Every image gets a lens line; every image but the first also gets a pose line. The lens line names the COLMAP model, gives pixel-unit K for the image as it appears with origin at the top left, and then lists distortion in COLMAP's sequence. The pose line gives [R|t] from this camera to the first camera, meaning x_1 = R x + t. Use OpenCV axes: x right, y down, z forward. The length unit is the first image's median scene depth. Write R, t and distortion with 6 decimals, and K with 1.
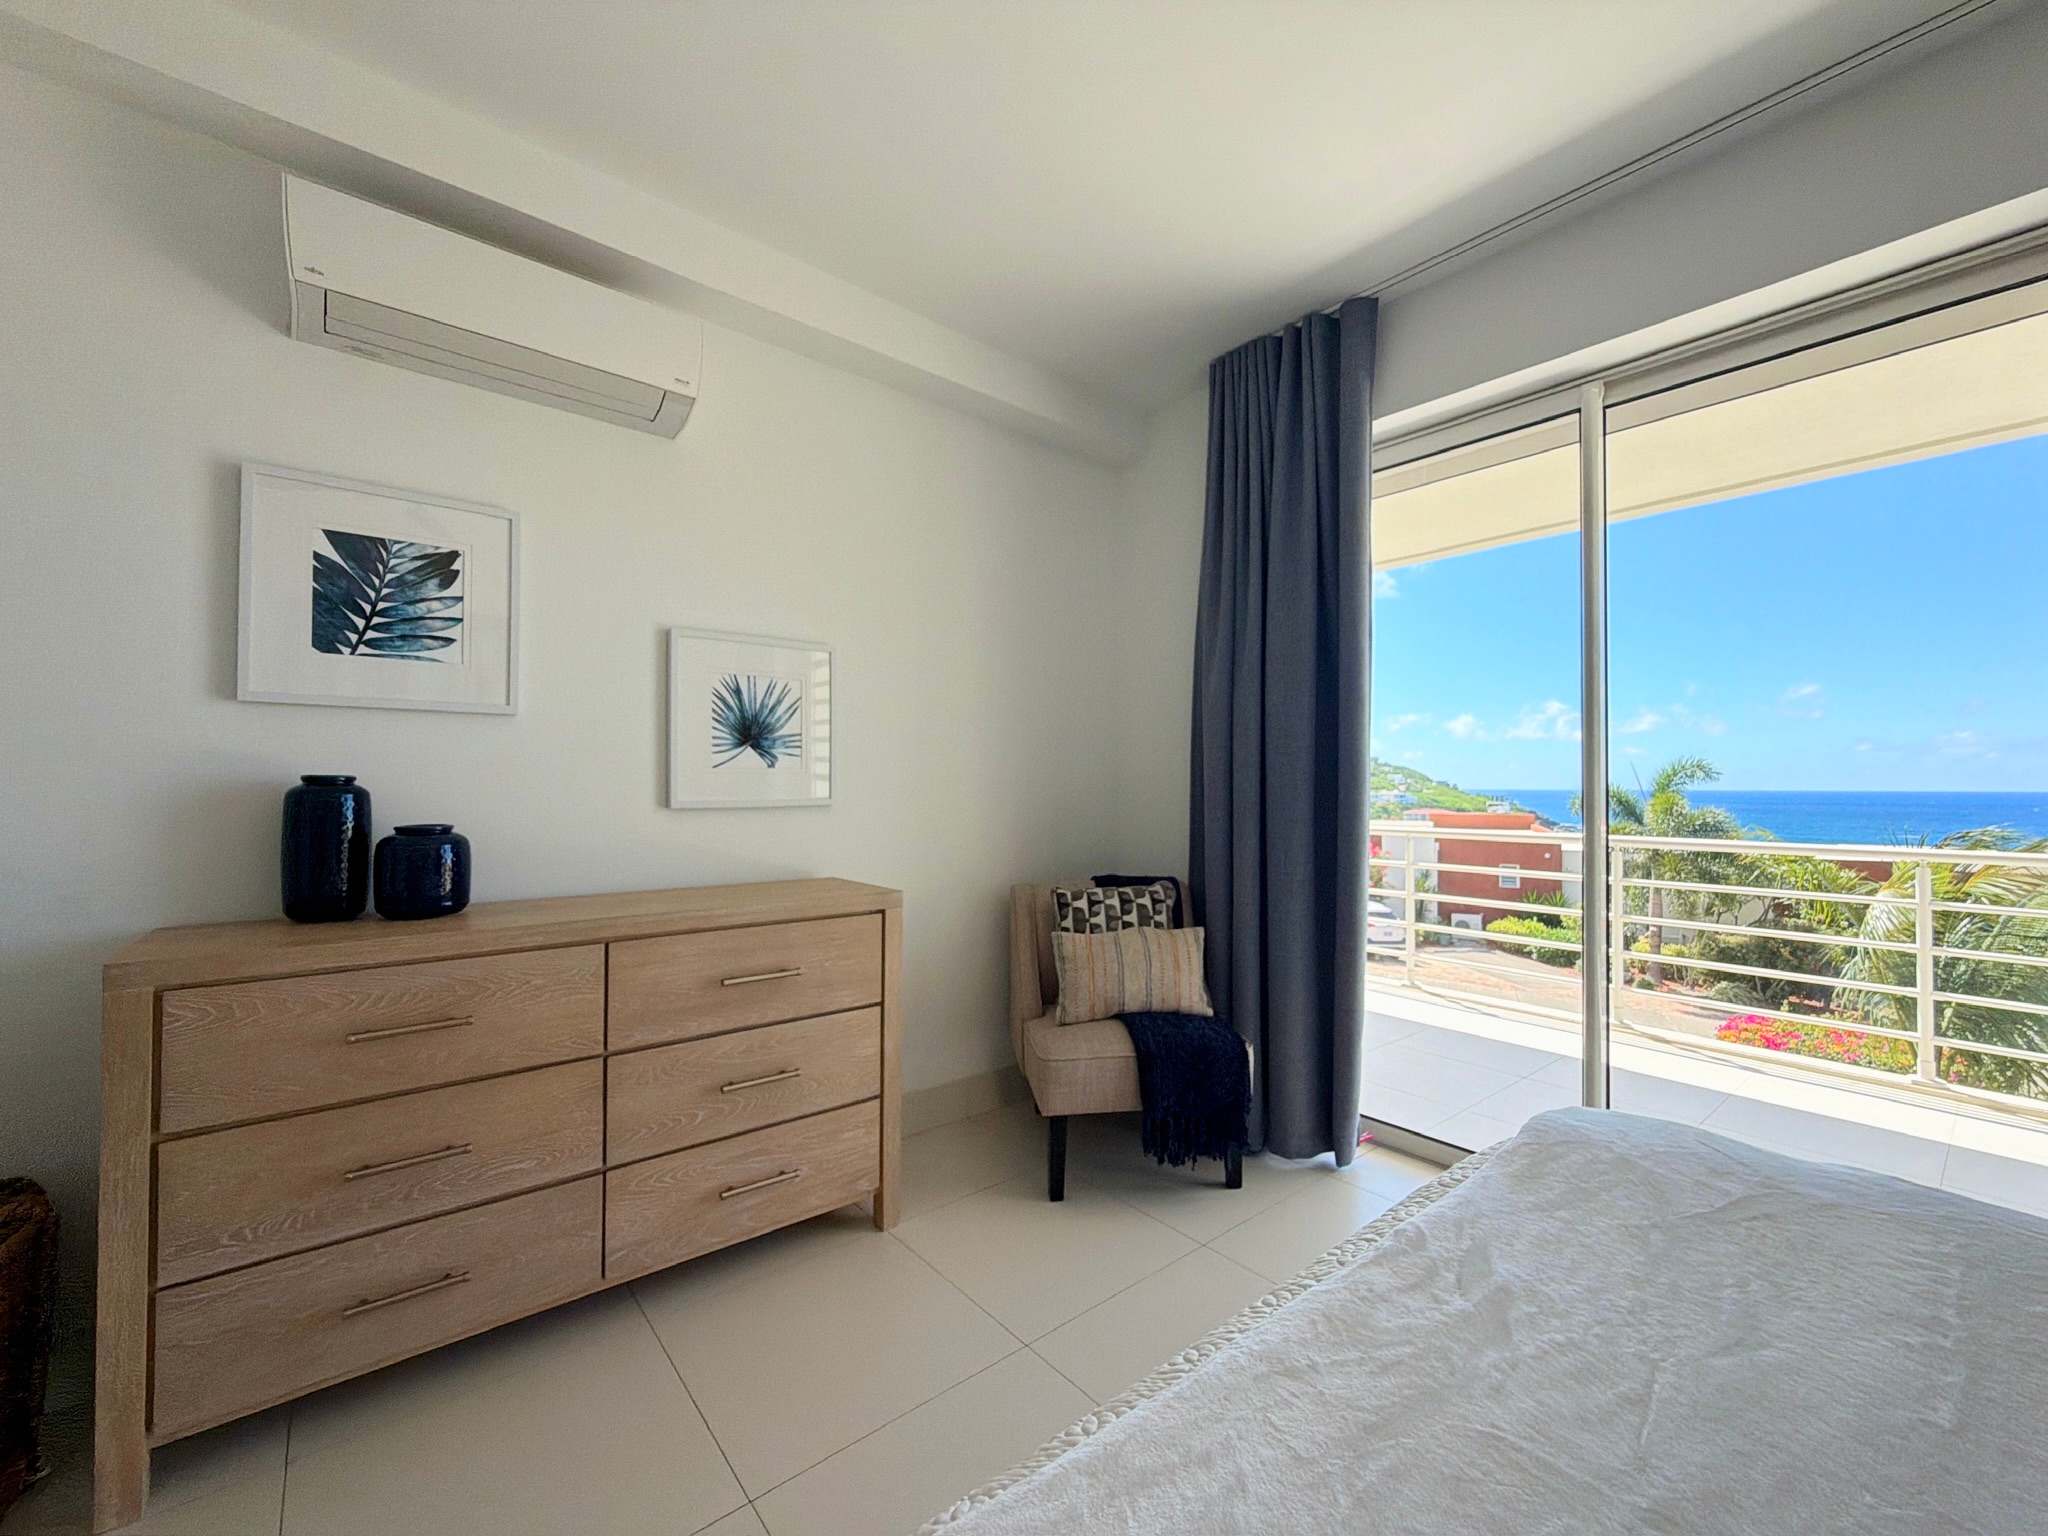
lens RADIAL K [[838.1, 0, 1028.9], [0, 838.1, 765.7], [0, 0, 1]] dist [0.016069, 0.000004]
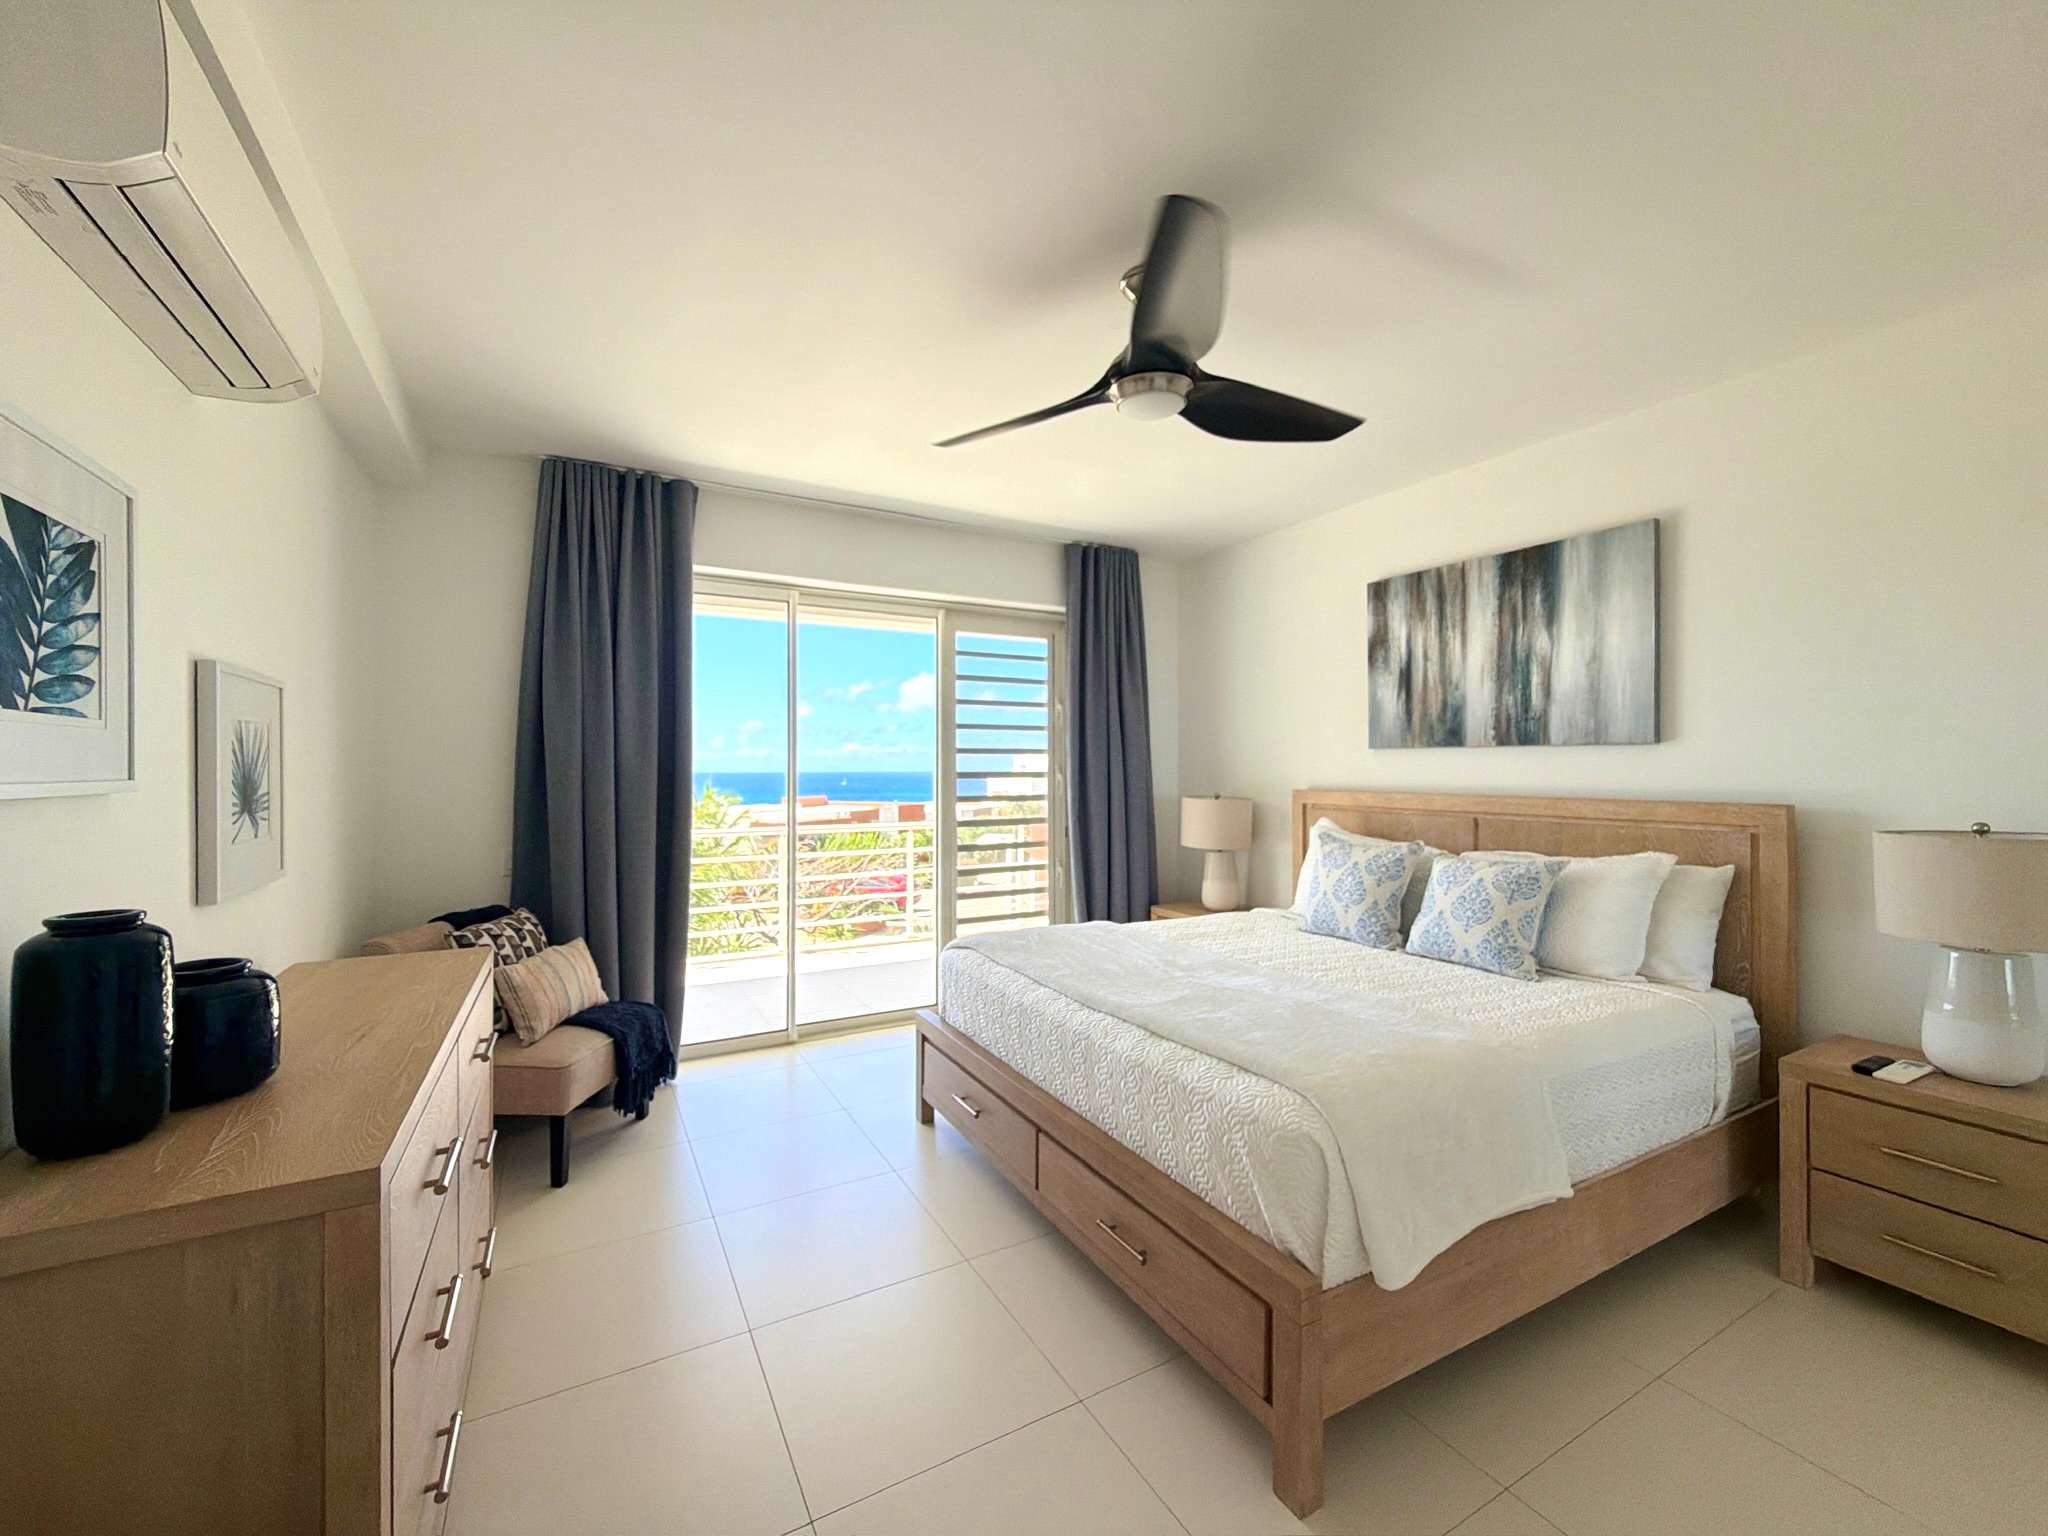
lens RADIAL K [[838.0, 0, 1024.0], [0, 838.0, 768.0], [0, 0, 1]] dist [-0.001636, -0.000061]
pose [[0.185279, -0.003559, 0.982679, -0.933006], [-0.018580, 0.999802, 0.007125, -0.080537], [-0.982510, -0.019578, 0.185176, 0.151717]]
